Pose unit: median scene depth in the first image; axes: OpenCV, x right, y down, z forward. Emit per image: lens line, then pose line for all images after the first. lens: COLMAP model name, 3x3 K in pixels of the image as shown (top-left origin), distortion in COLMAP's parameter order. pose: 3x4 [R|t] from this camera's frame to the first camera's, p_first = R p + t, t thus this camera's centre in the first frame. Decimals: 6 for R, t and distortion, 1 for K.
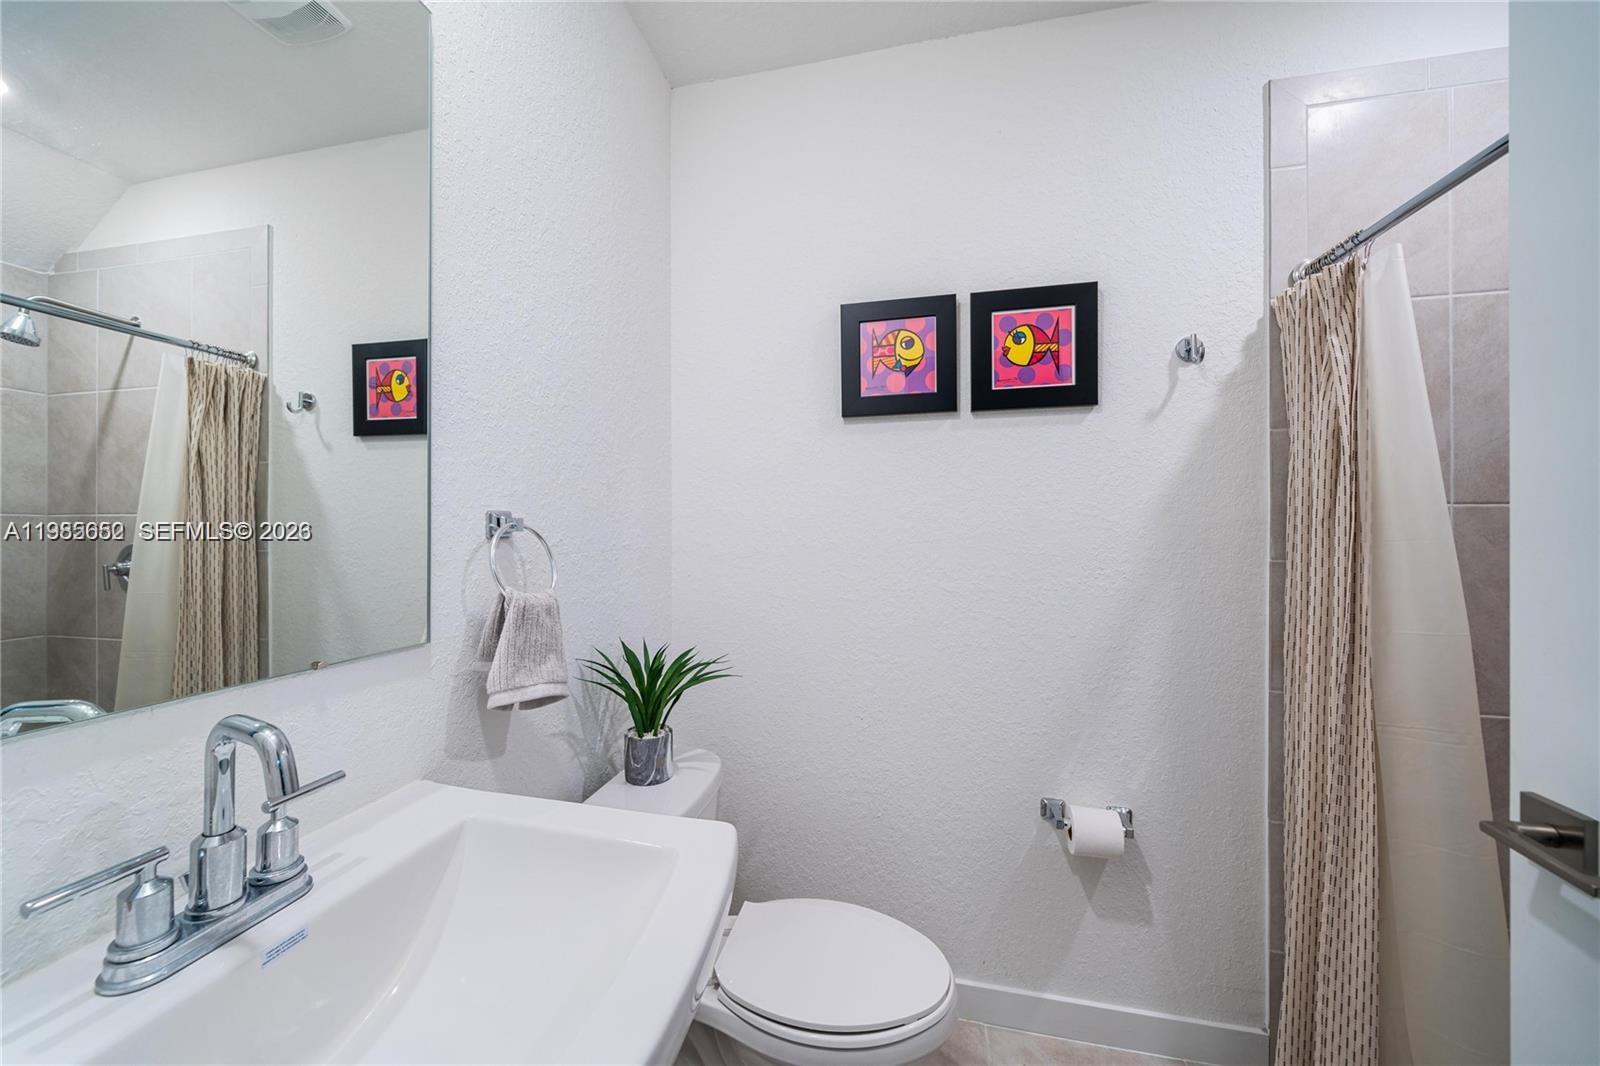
lens RADIAL K [[582.7, 0, 803.0], [0, 582.7, 521.8], [0, 0, 1]] dist [-0.003402, 0.000628]
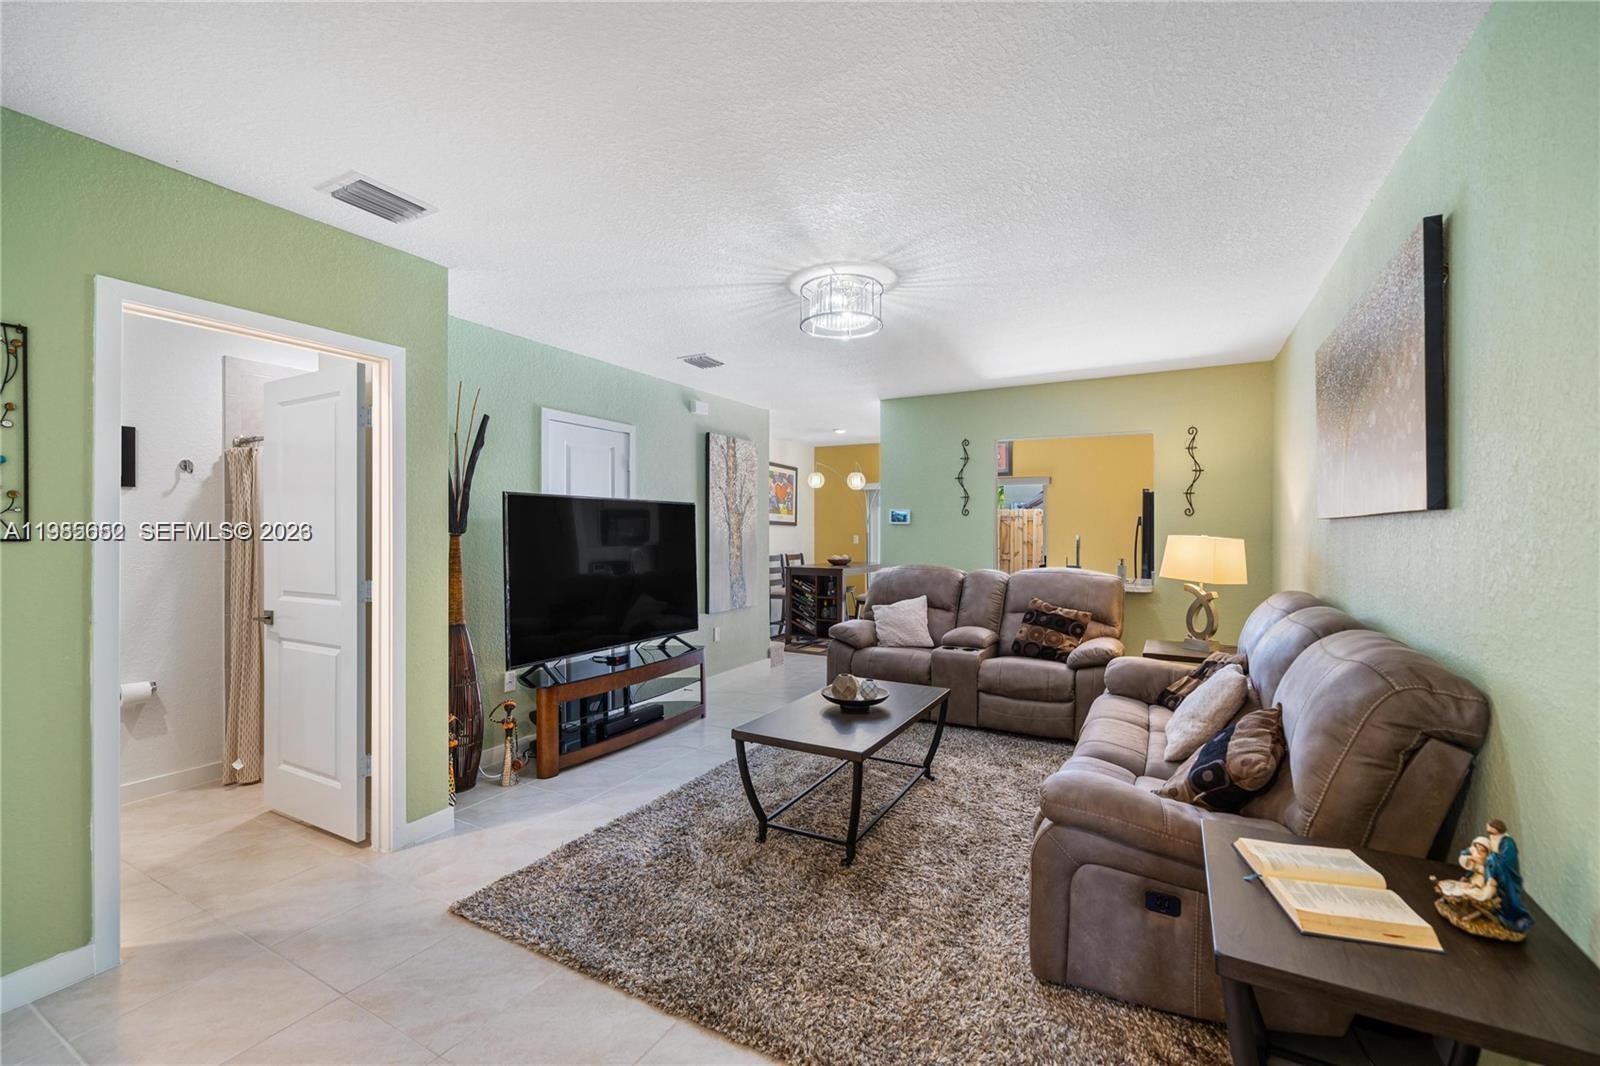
lens RADIAL K [[693.6, 0, 791.8], [0, 693.6, 536.5], [0, 0, 1]] dist [-0.001516, -0.000215]
pose [[0.294881, -0.002717, 0.955530, -1.143360], [-0.004168, 0.999983, 0.004129, -0.046779], [-0.955525, -0.005201, 0.294865, -1.926522]]
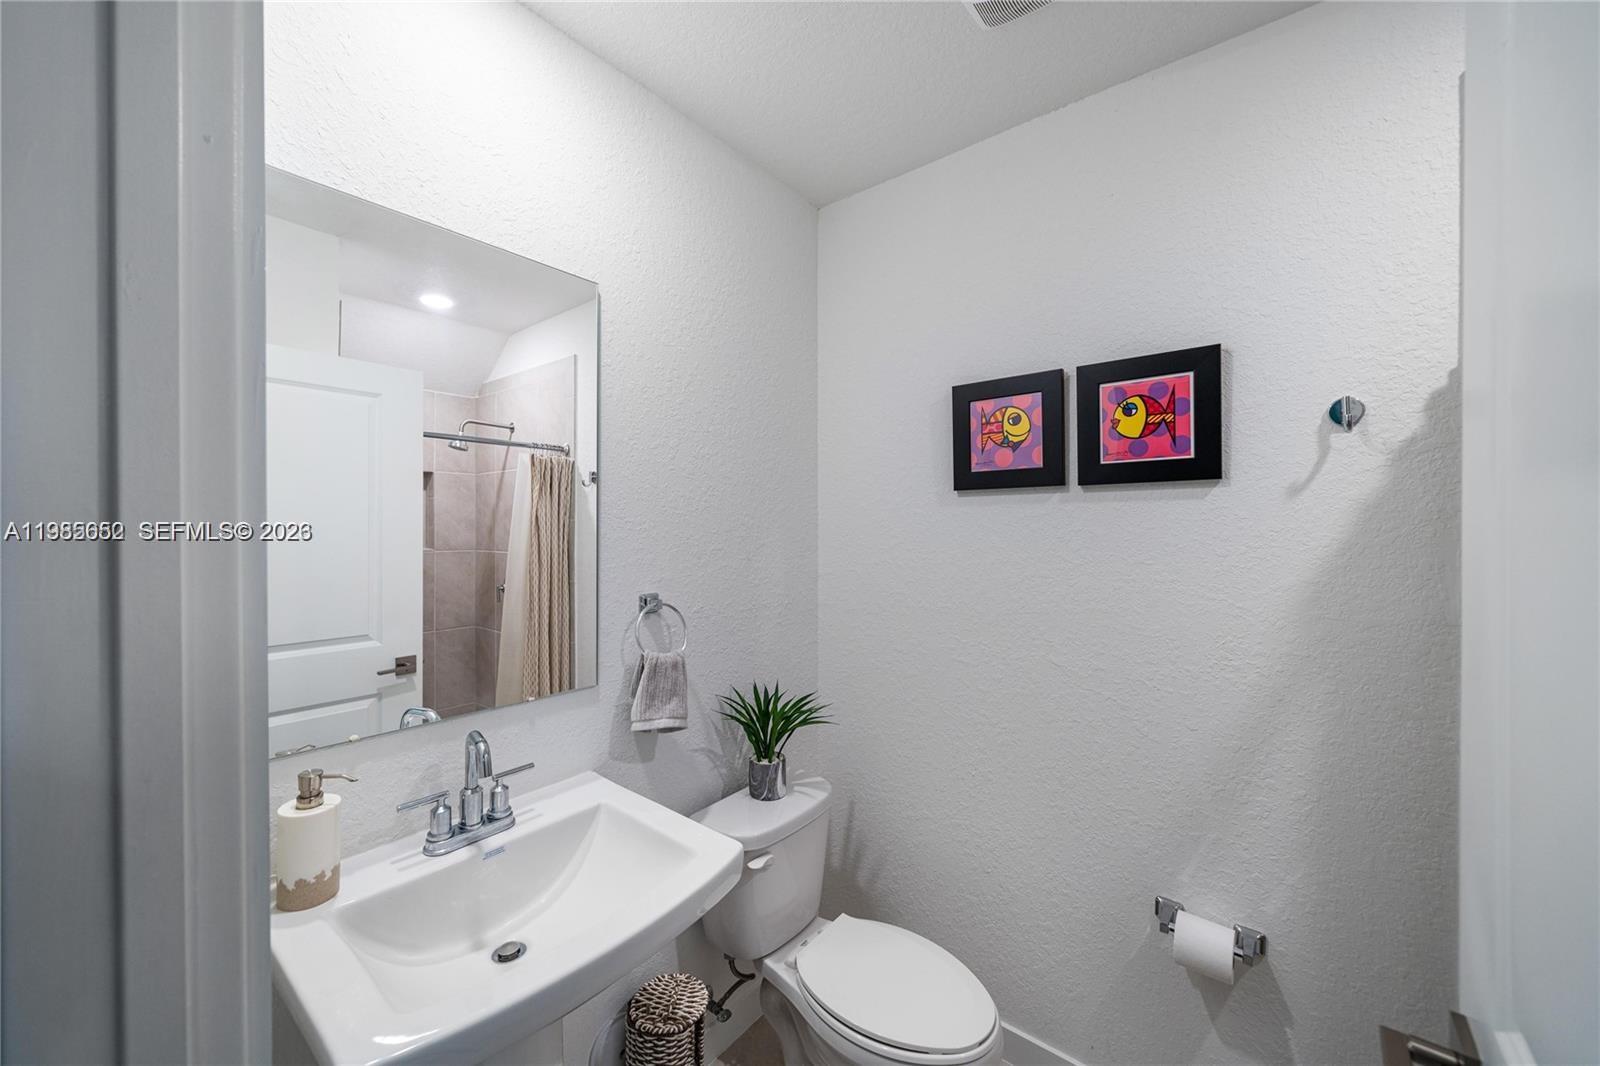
lens RADIAL K [[582.7, 0, 785.6], [0, 582.7, 532.4], [0, 0, 1]] dist [-0.003402, 0.000628]
pose [[0.900171, 0.000014, -0.435537, 0.293396], [0.000320, 1.000000, 0.000693, -0.120146], [0.435536, -0.000763, 0.900171, -0.114515]]
